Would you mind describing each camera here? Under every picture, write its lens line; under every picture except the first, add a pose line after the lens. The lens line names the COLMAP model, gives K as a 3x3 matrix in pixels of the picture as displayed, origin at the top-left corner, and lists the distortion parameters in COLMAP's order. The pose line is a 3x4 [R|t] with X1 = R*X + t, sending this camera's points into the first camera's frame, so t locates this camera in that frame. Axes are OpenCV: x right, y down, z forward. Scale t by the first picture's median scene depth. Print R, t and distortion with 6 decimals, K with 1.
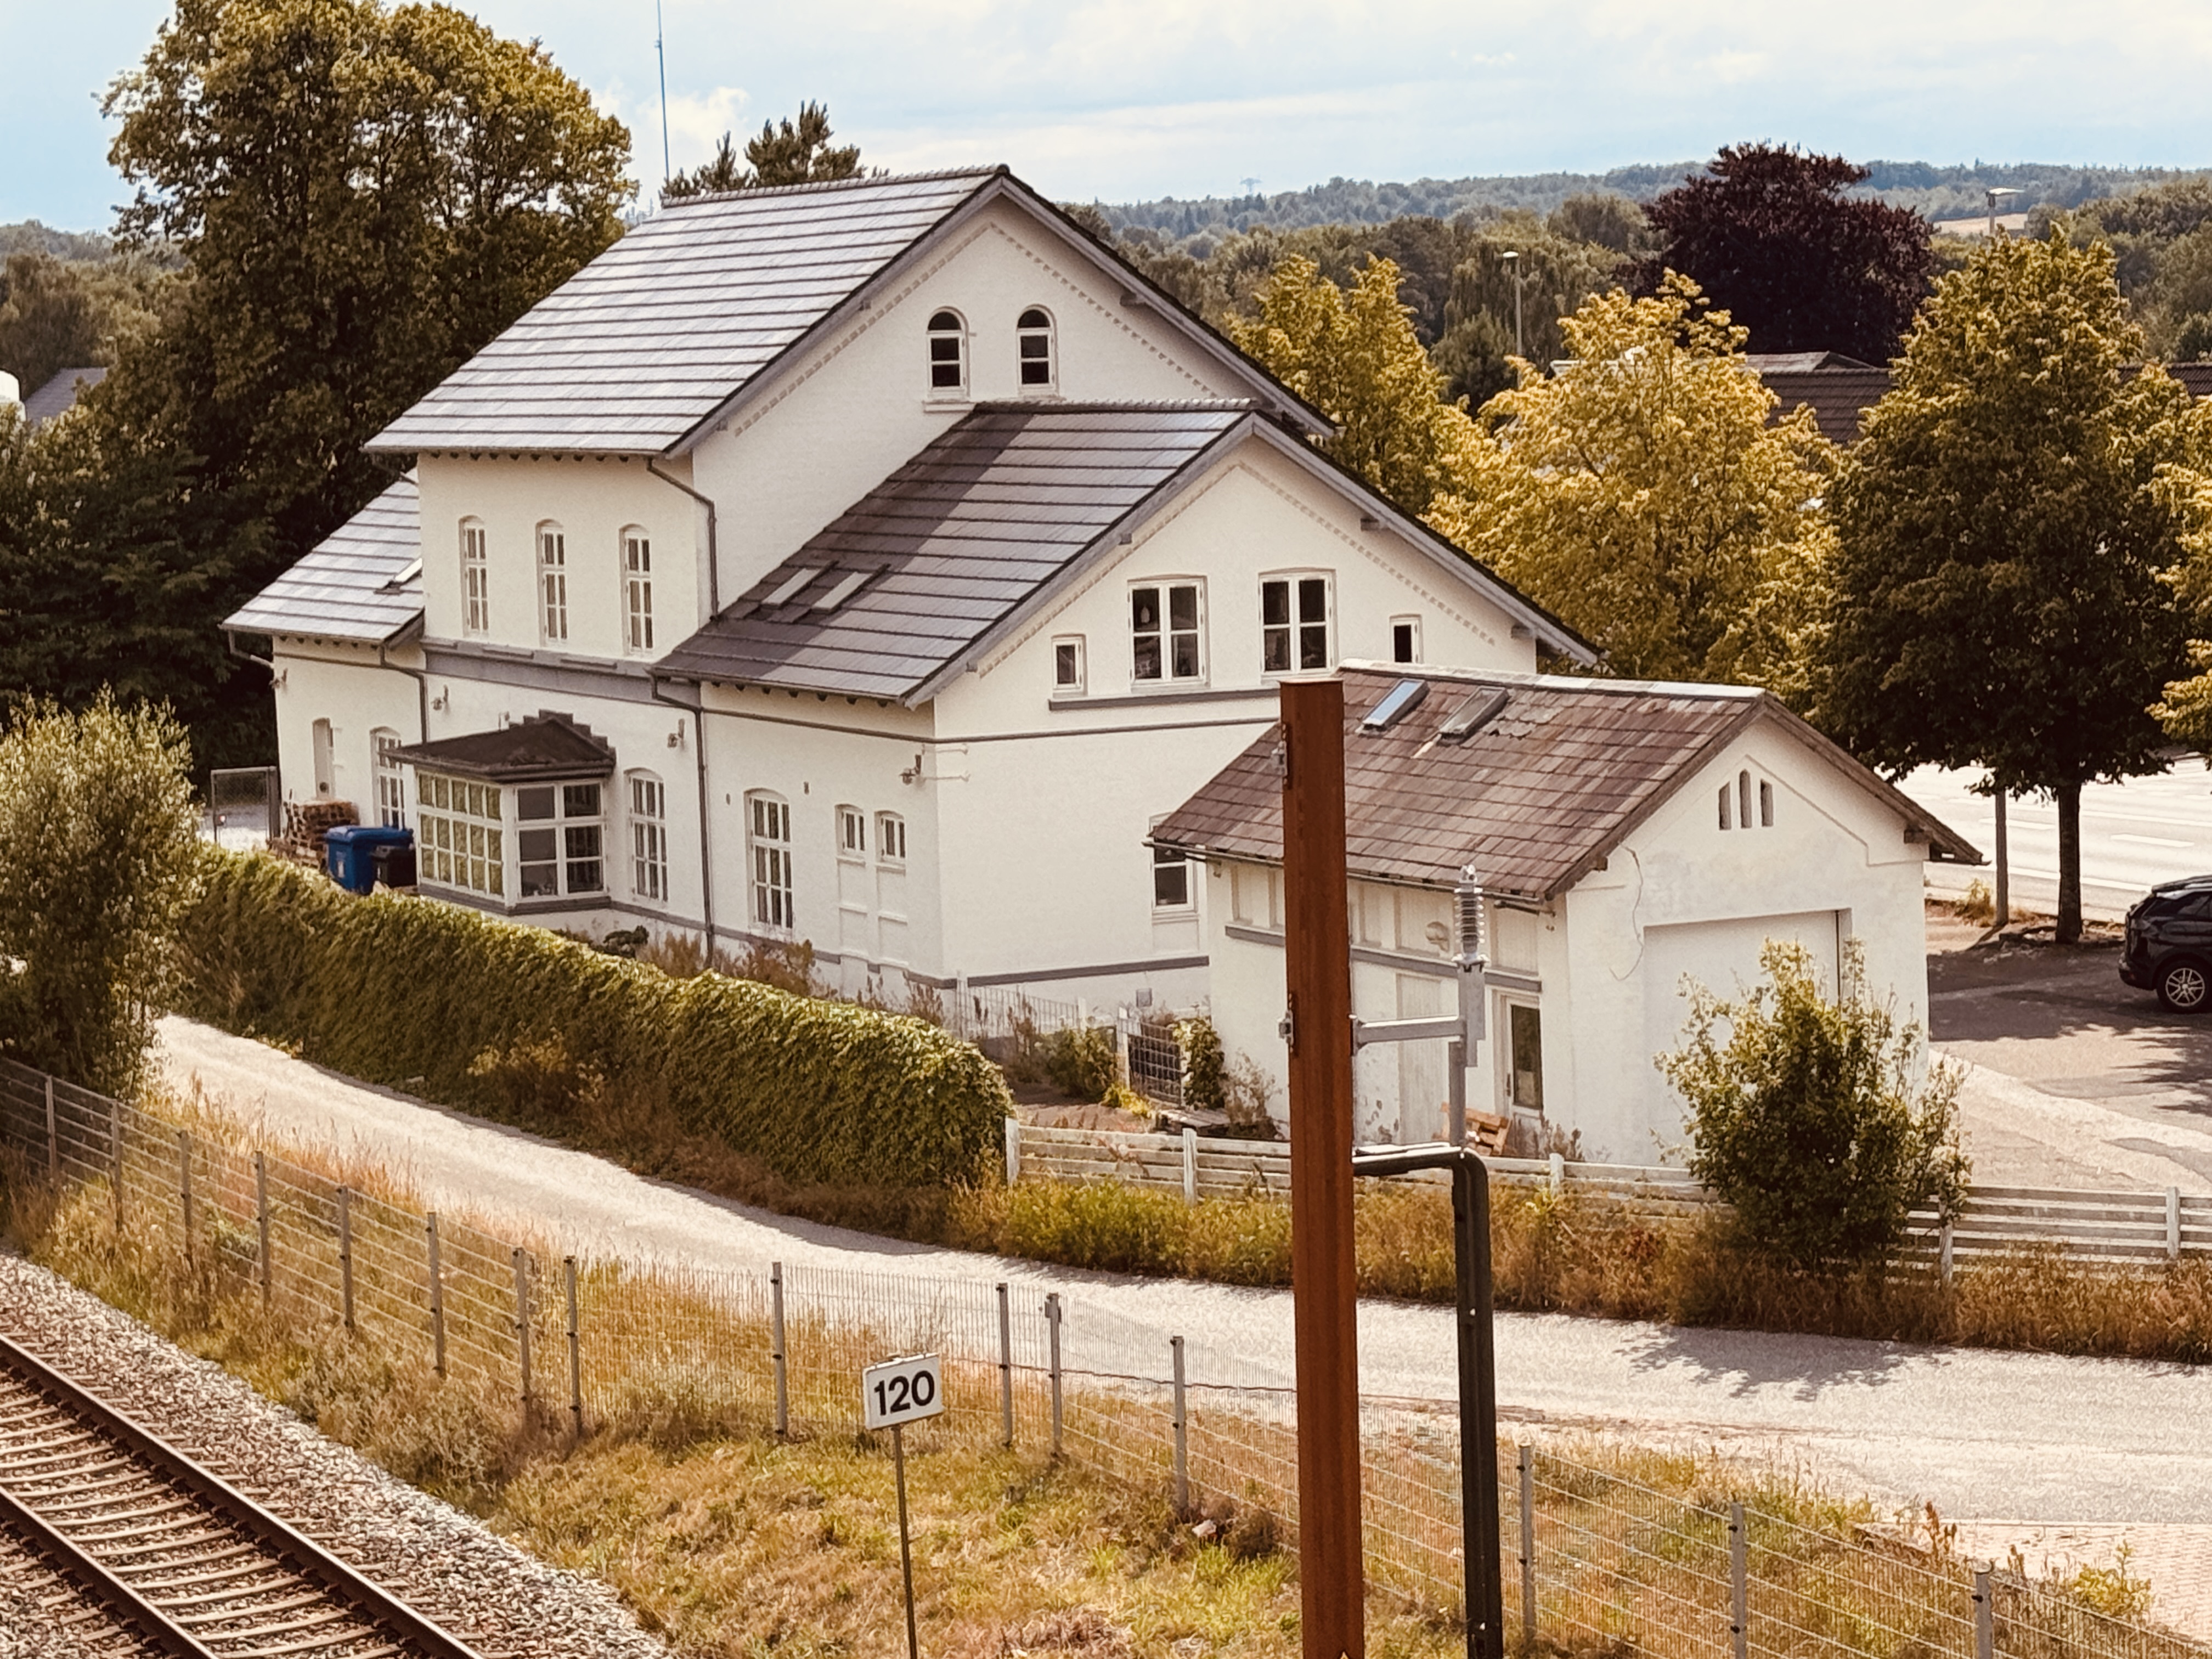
lens RADIAL K [[5478.1, 0, 1131.2], [0, 5478.1, 824.5], [0, 0, 1]] dist [0.145470, 0.357964]
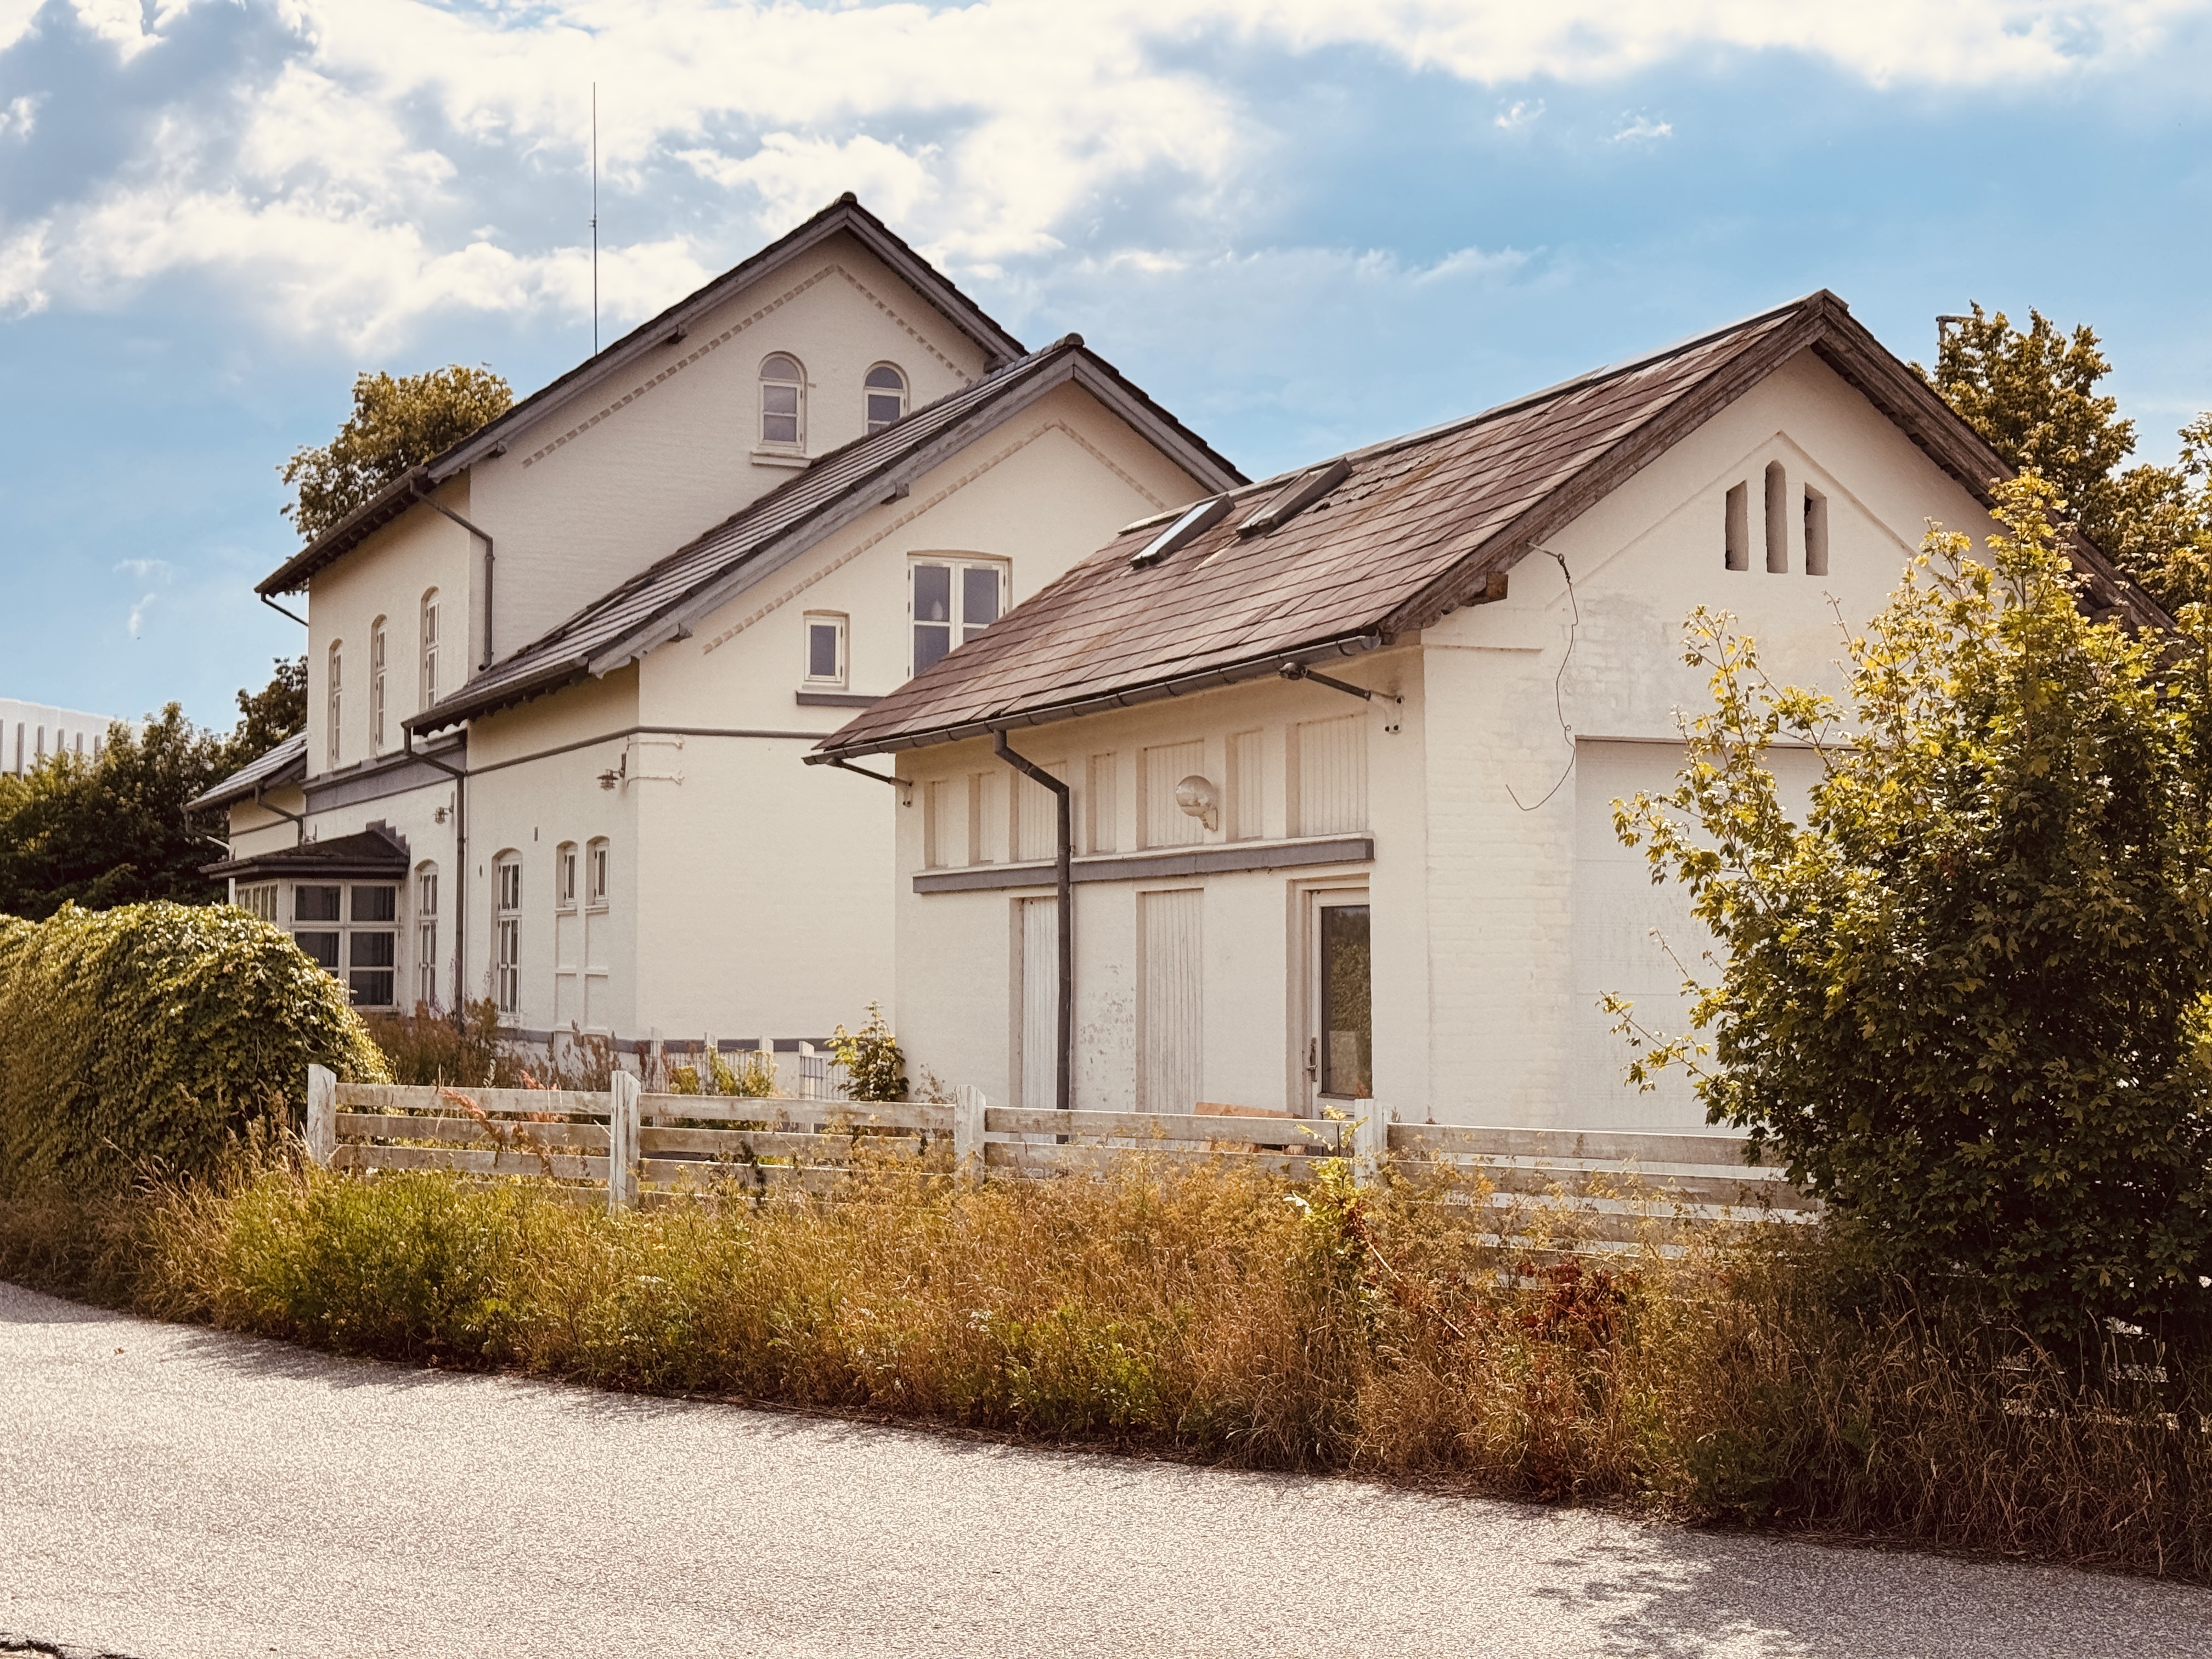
lens RADIAL K [[3122.6, 0, 1106.0], [0, 3122.6, 808.2], [0, 0, 1]] dist [0.172244, -0.184075]
pose [[0.998450, 0.032084, -0.045488, 0.049323], [-0.038013, 0.989961, -0.136134, 0.052296], [0.040664, 0.137652, 0.989646, 0.554321]]
